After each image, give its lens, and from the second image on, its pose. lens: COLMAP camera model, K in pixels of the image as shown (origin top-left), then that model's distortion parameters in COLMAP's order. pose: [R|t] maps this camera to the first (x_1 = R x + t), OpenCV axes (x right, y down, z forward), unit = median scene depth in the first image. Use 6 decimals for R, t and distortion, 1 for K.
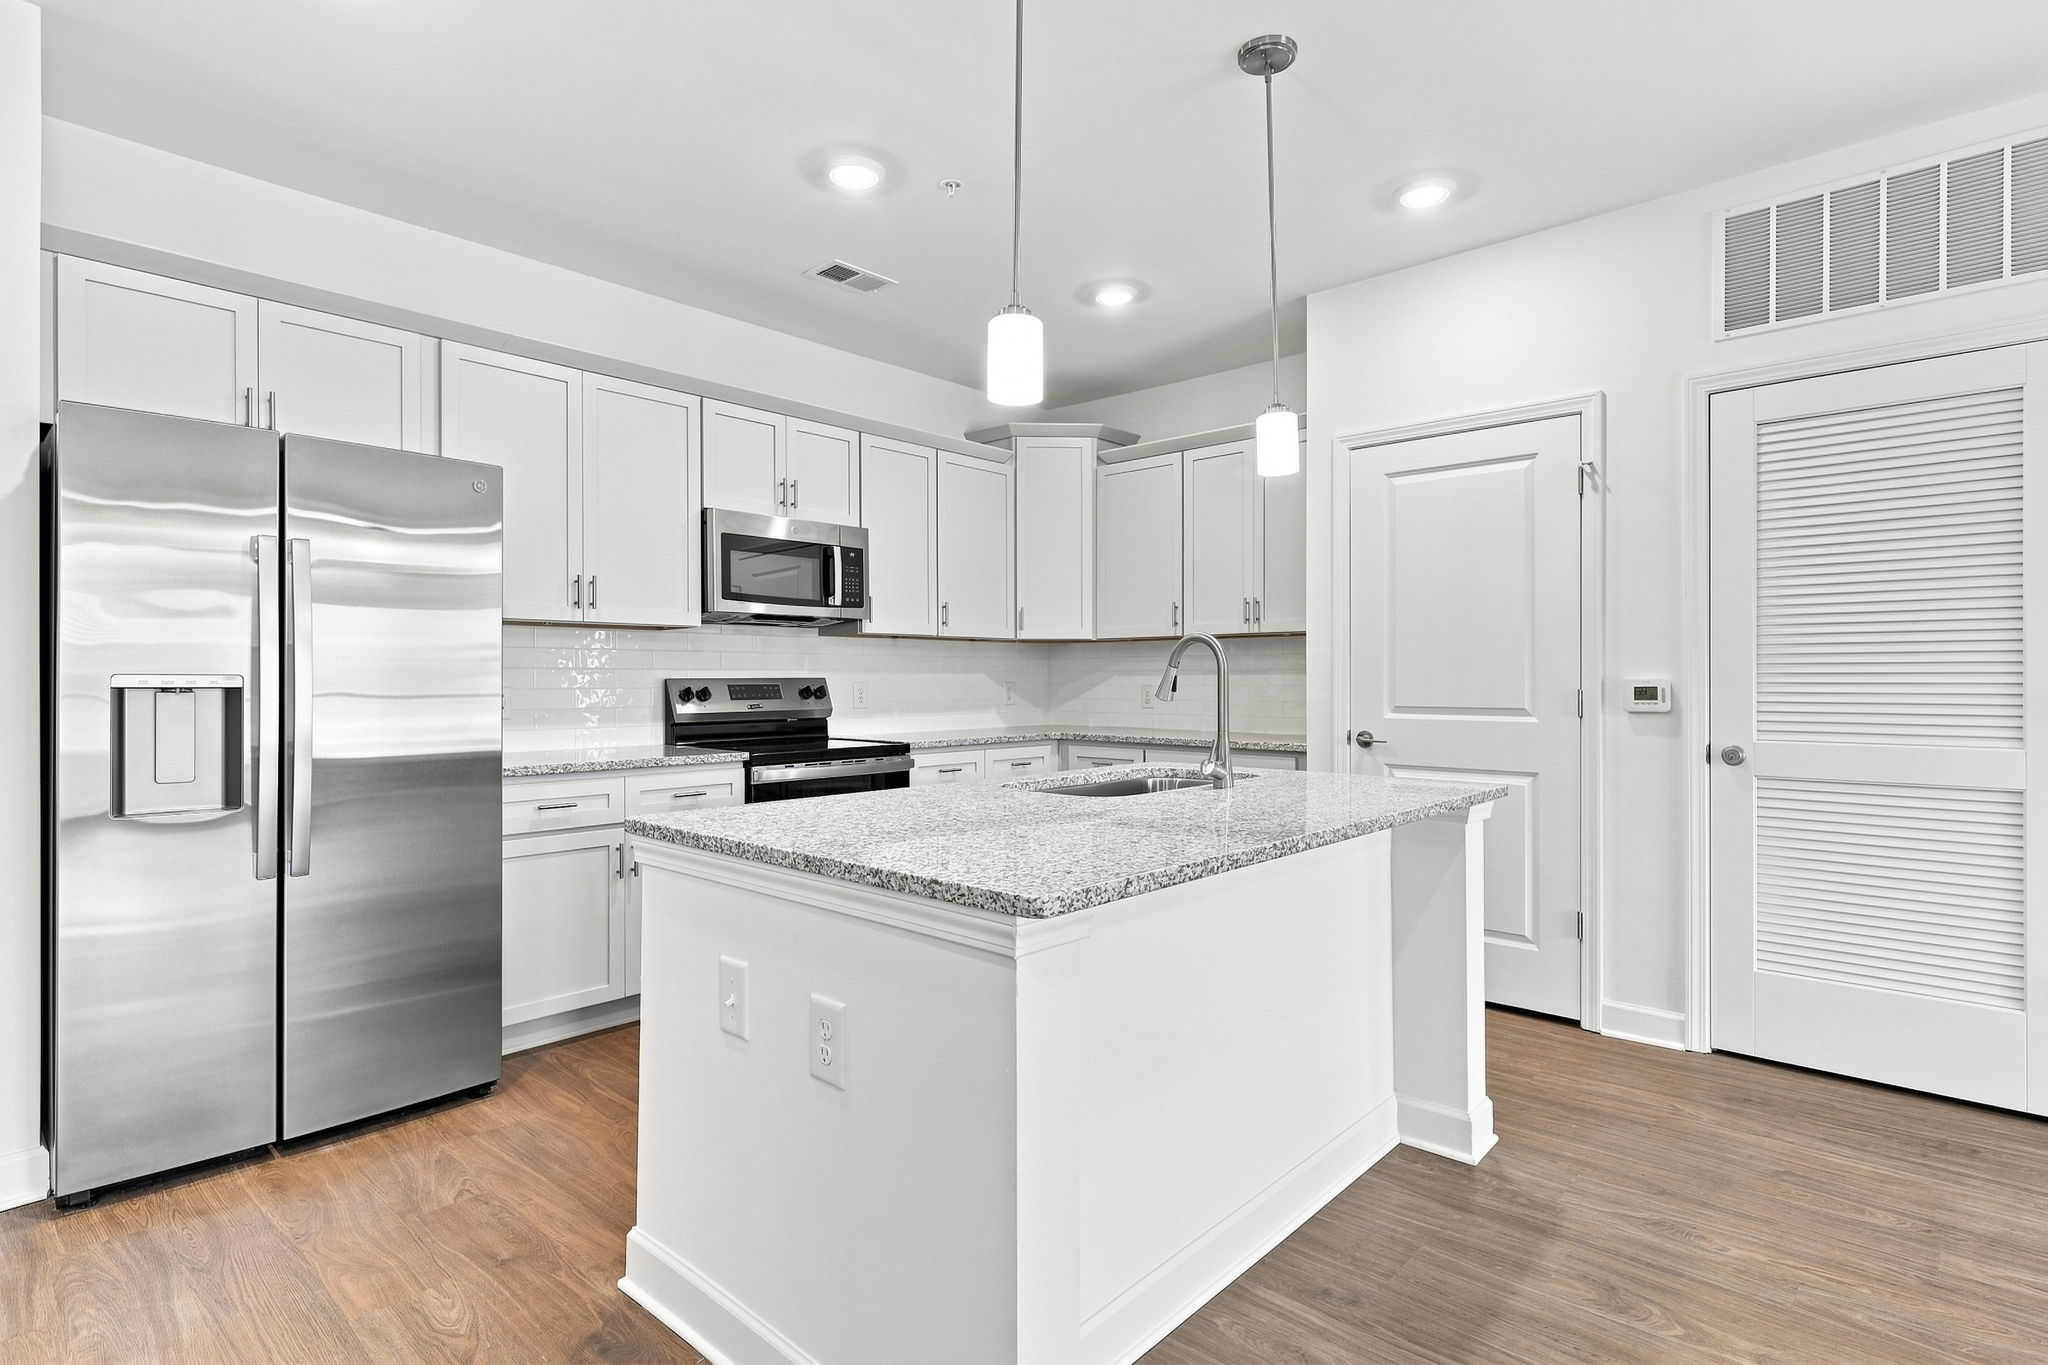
lens RADIAL K [[1034.2, 0, 1027.4], [0, 1034.2, 676.3], [0, 0, 1]] dist [0.000962, 0.000242]
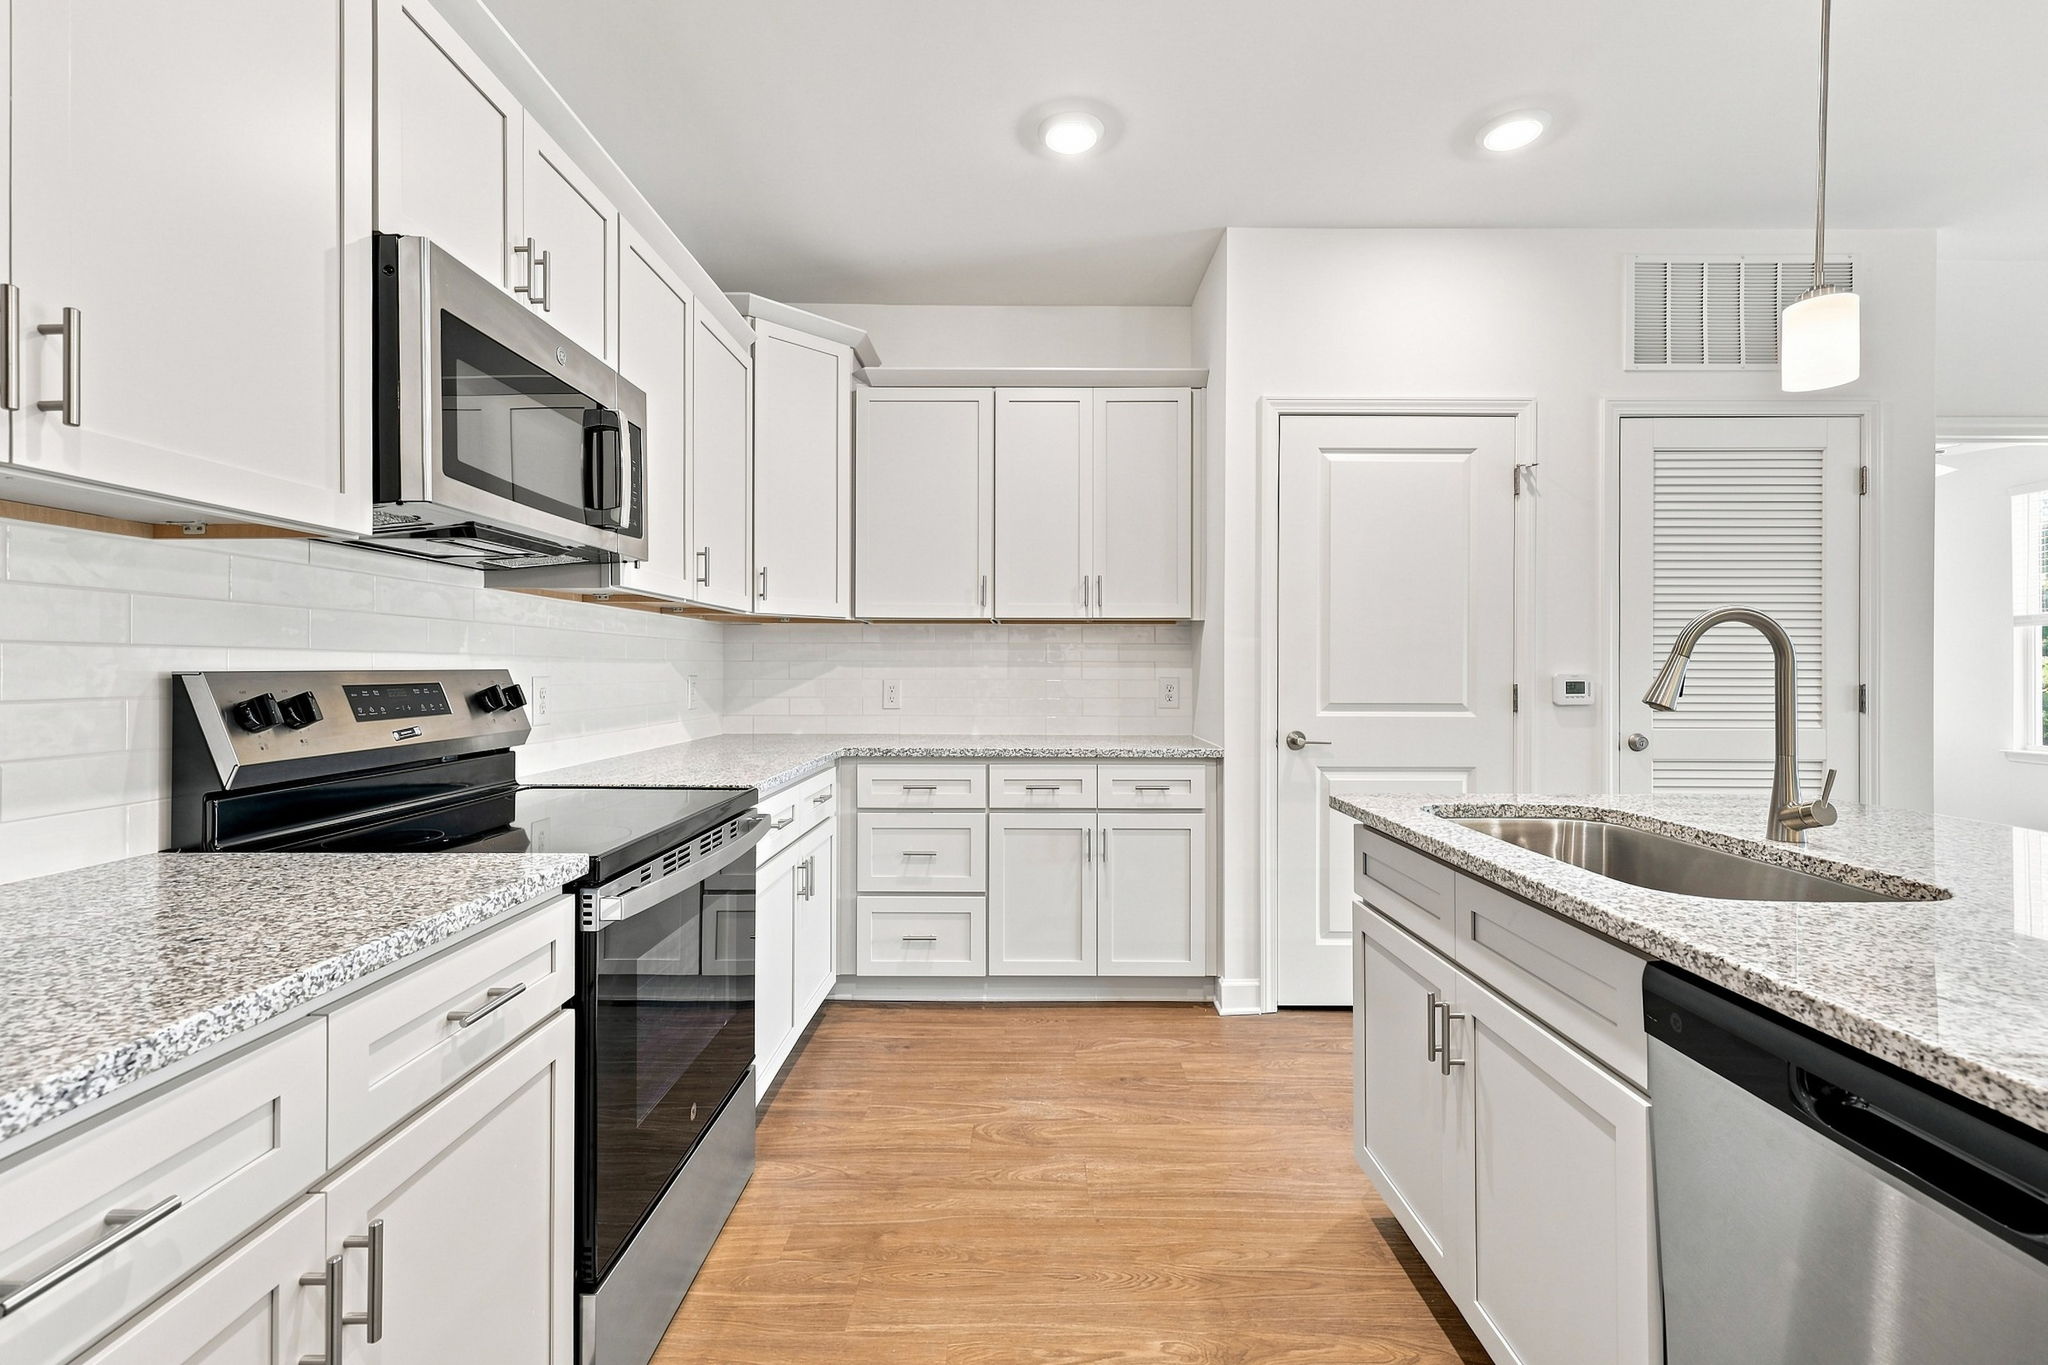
lens RADIAL K [[879.6, 0, 1029.8], [0, 879.6, 671.1], [0, 0, 1]] dist [0.001821, 0.000135]
pose [[0.734369, 0.000955, 0.678750, -0.440488], [-0.004966, 0.999980, 0.003966, -0.001363], [-0.678733, -0.006284, 0.734358, 0.726435]]
